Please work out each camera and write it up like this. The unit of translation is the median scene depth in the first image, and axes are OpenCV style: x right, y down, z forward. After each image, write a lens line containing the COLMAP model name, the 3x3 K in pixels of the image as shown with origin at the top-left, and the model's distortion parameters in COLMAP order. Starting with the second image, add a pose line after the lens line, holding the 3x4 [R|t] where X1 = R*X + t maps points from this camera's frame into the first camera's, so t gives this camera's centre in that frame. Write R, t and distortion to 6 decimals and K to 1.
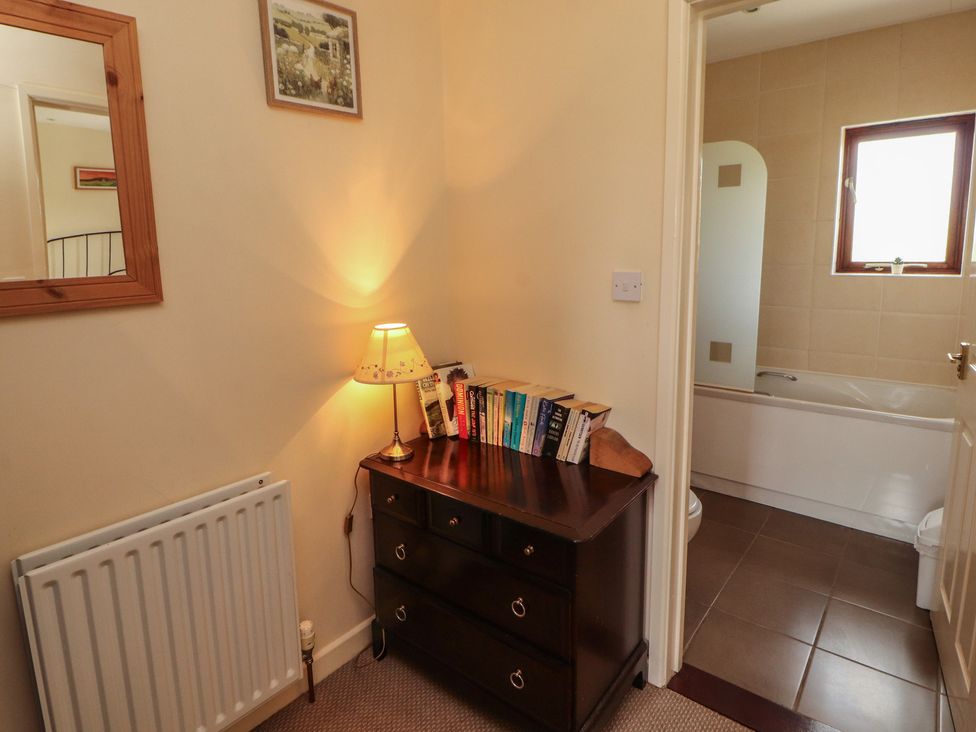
lens RADIAL K [[535.1, 0, 502.3], [0, 535.1, 329.5], [0, 0, 1]] dist [0.002733, -0.005503]
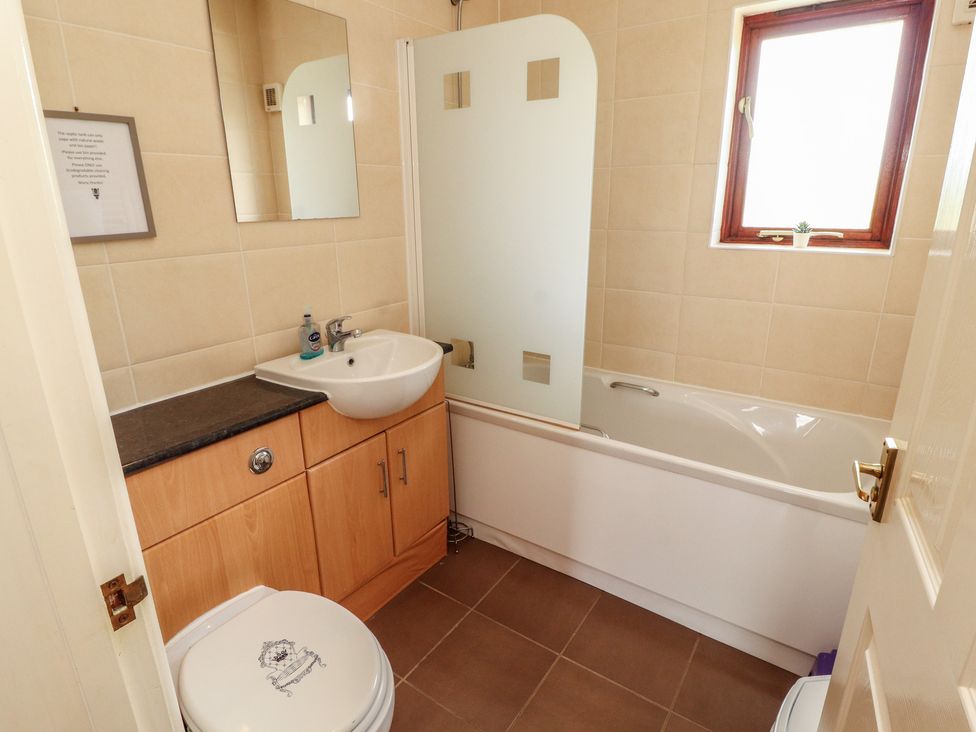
lens RADIAL K [[535.1, 0, 485.7], [0, 535.1, 365.4], [0, 0, 1]] dist [0.002733, -0.005503]
pose [[0.996659, -0.012287, 0.080740, 1.013187], [0.000811, 0.990058, 0.140658, -0.181165], [-0.081666, -0.140123, 0.986761, 1.223096]]
